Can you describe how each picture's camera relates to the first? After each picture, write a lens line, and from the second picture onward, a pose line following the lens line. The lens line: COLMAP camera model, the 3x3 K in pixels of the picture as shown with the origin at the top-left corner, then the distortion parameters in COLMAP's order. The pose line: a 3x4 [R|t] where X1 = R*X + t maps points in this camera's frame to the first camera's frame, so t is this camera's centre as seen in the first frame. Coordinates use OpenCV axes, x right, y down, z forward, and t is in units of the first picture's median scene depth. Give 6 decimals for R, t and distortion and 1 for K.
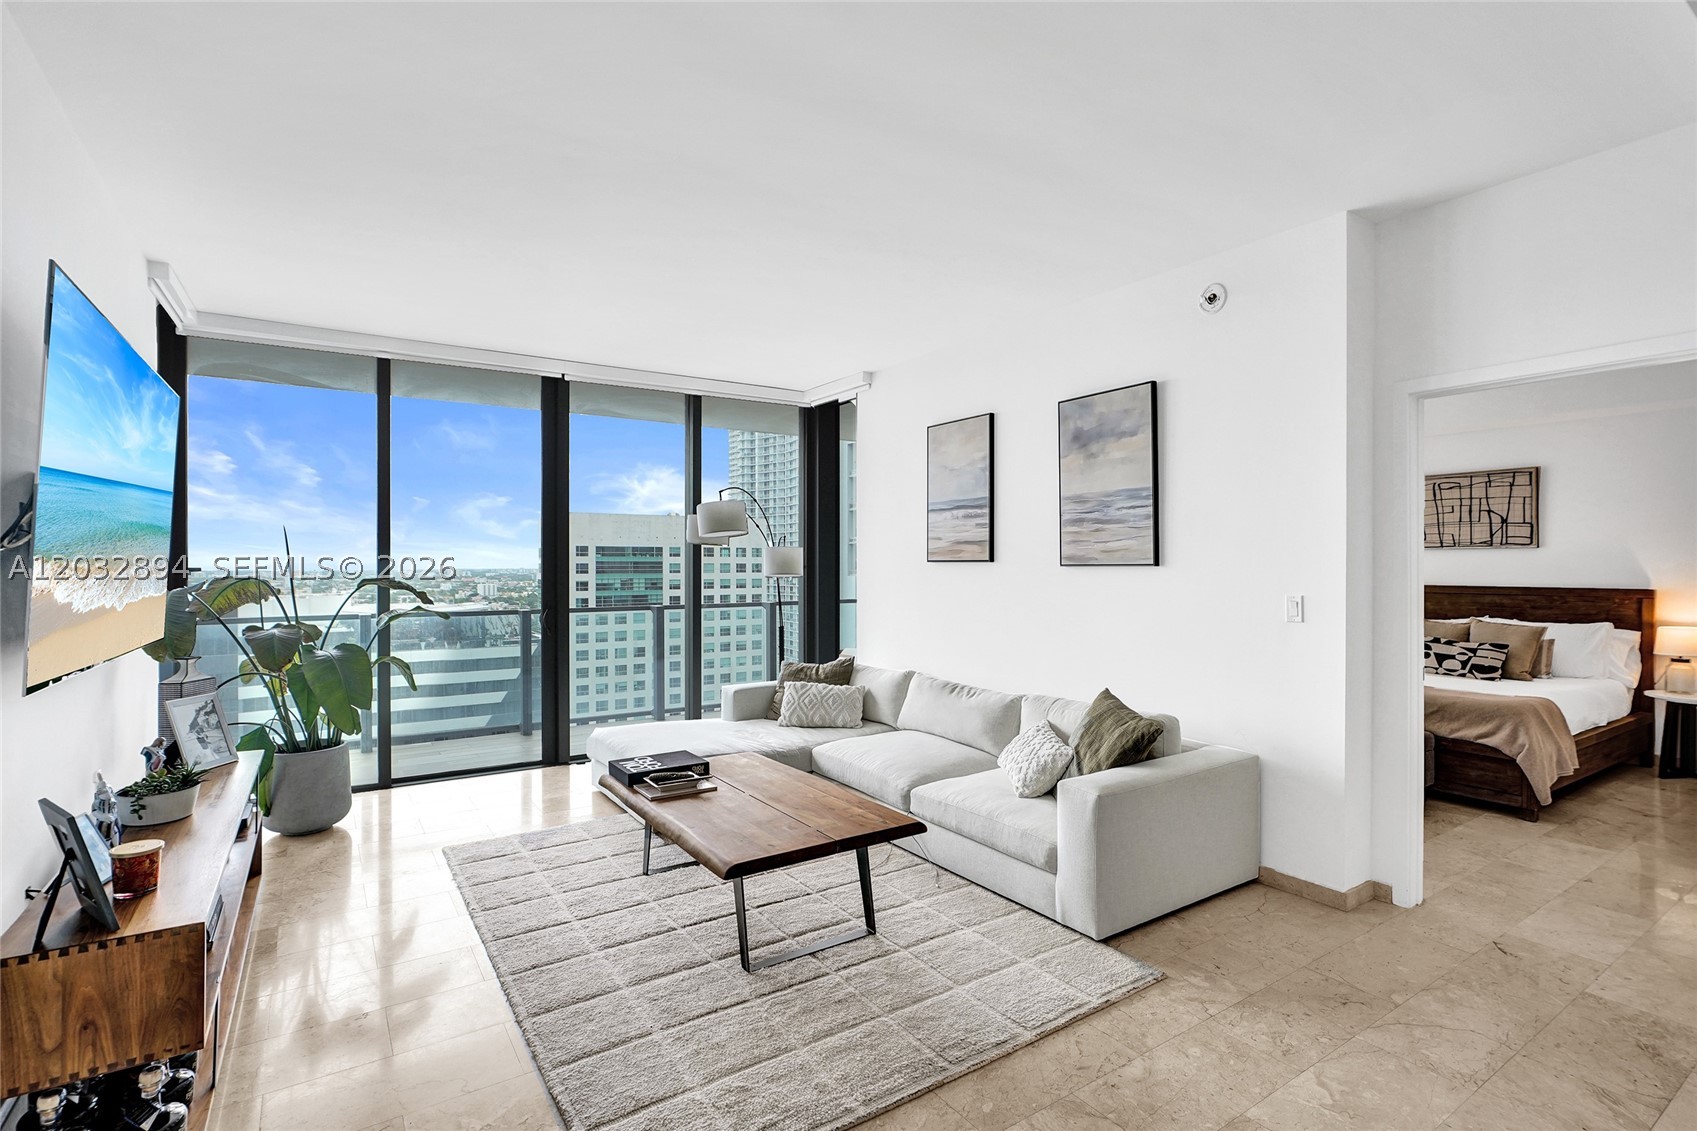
lens RADIAL K [[803.4, 0, 848.5], [0, 803.4, 565.5], [0, 0, 1]] dist [-0.001646, 0.000505]
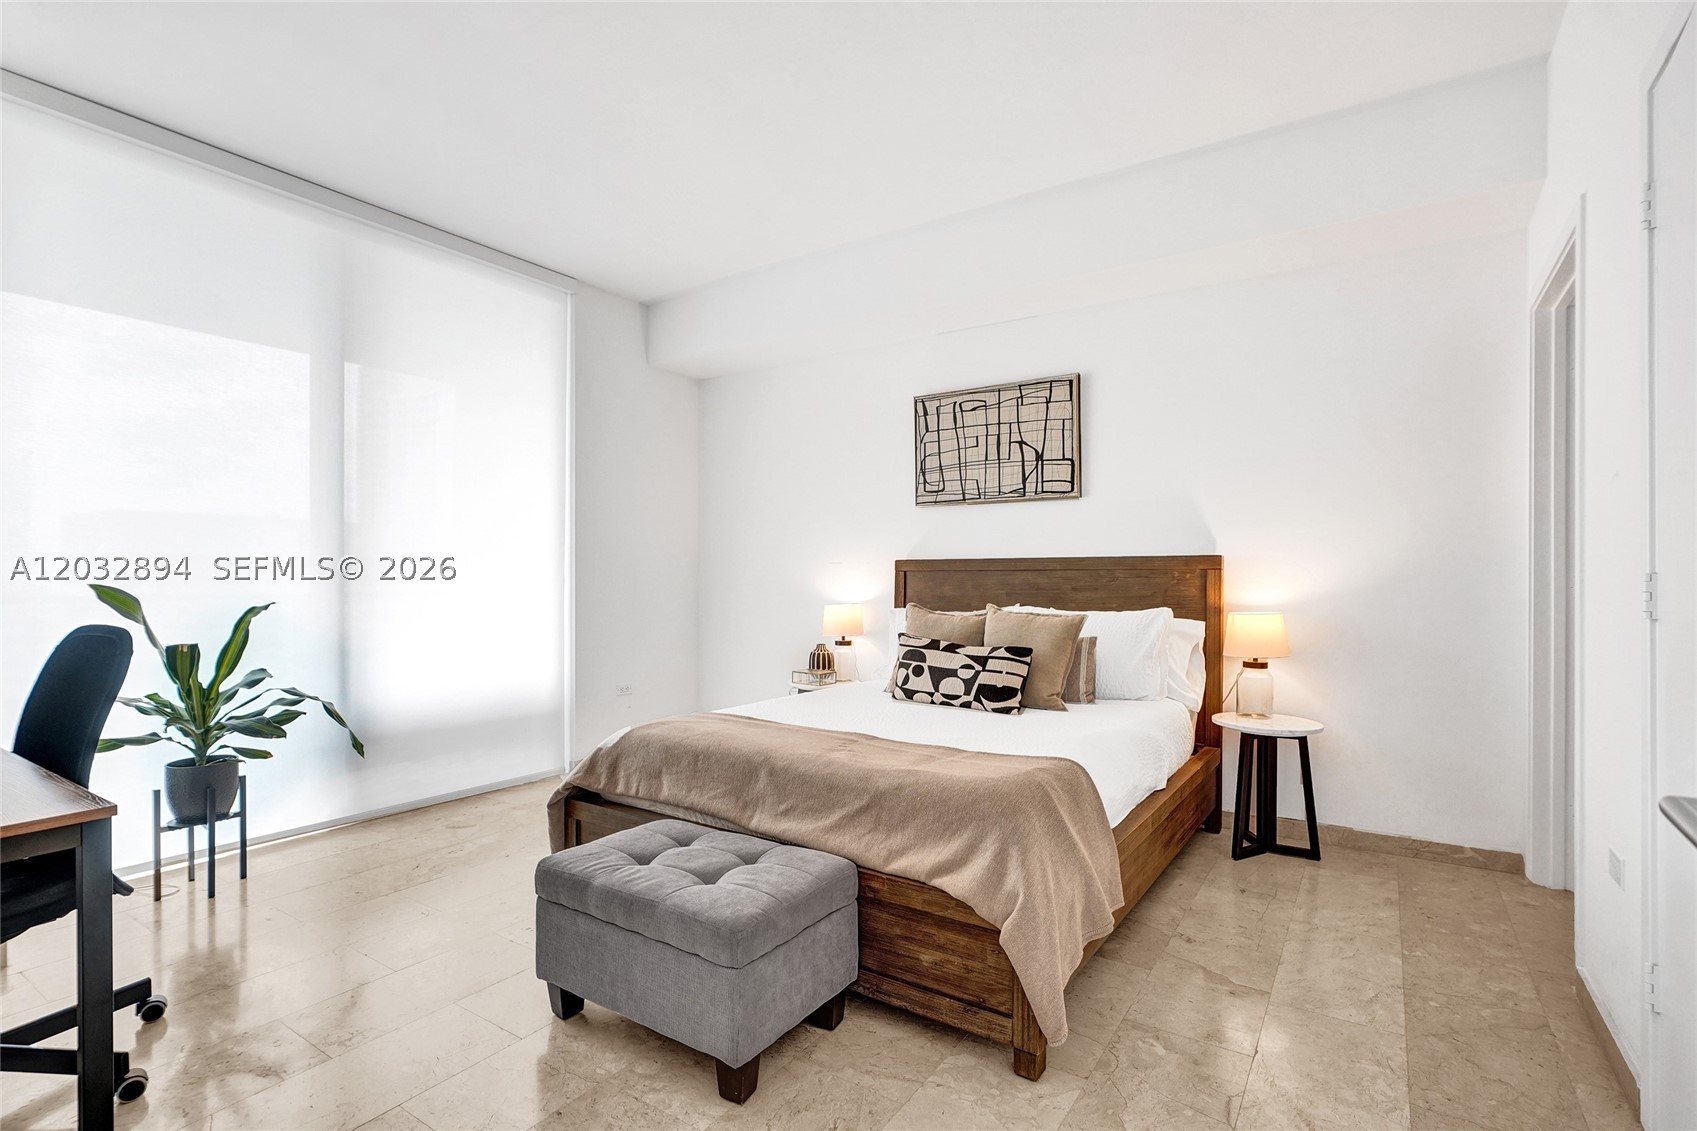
lens RADIAL K [[797.0, 0, 850.0], [0, 797.0, 576.3], [0, 0, 1]] dist [-0.002183, 0.000042]
pose [[0.924450, 0.002857, 0.381293, 0.466601], [-0.000140, 0.999974, -0.007154, 0.049250], [-0.381303, 0.006560, 0.924427, 0.503044]]
